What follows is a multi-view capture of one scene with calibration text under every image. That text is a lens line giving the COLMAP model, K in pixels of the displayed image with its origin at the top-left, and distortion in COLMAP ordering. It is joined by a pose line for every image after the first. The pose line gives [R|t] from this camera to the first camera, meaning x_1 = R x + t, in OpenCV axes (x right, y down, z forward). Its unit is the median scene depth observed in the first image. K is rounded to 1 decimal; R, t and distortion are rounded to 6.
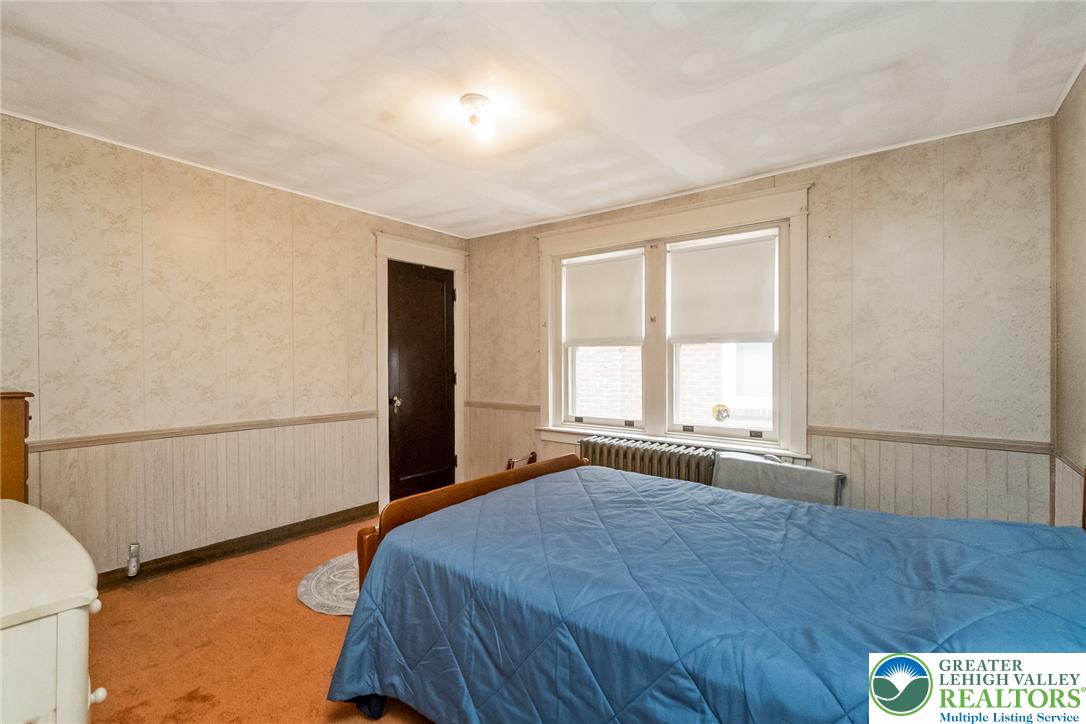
lens RADIAL K [[495.1, 0, 541.4], [0, 495.1, 372.6], [0, 0, 1]] dist [0.000904, 0.000098]
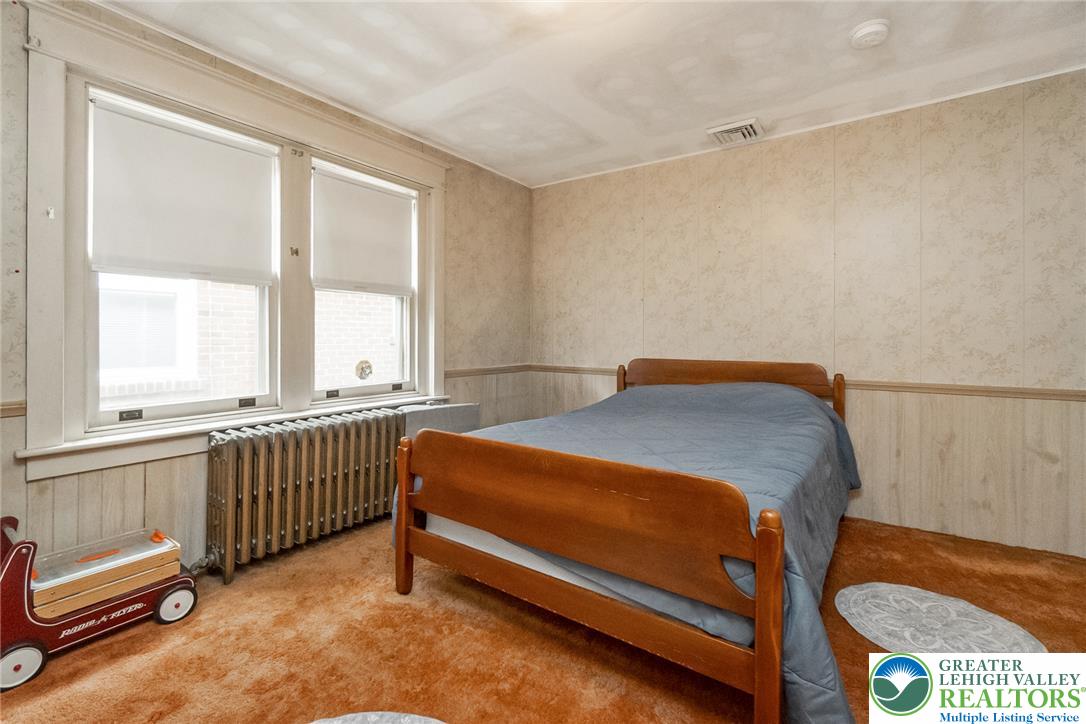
lens RADIAL K [[475.1, 0, 541.1], [0, 475.1, 348.9], [0, 0, 1]] dist [-0.000810, -0.000005]
pose [[-0.035919, -0.035035, 0.998740, -0.532230], [0.013504, 0.999277, 0.035539, 0.015433], [-0.999263, 0.014764, -0.035420, 0.711236]]
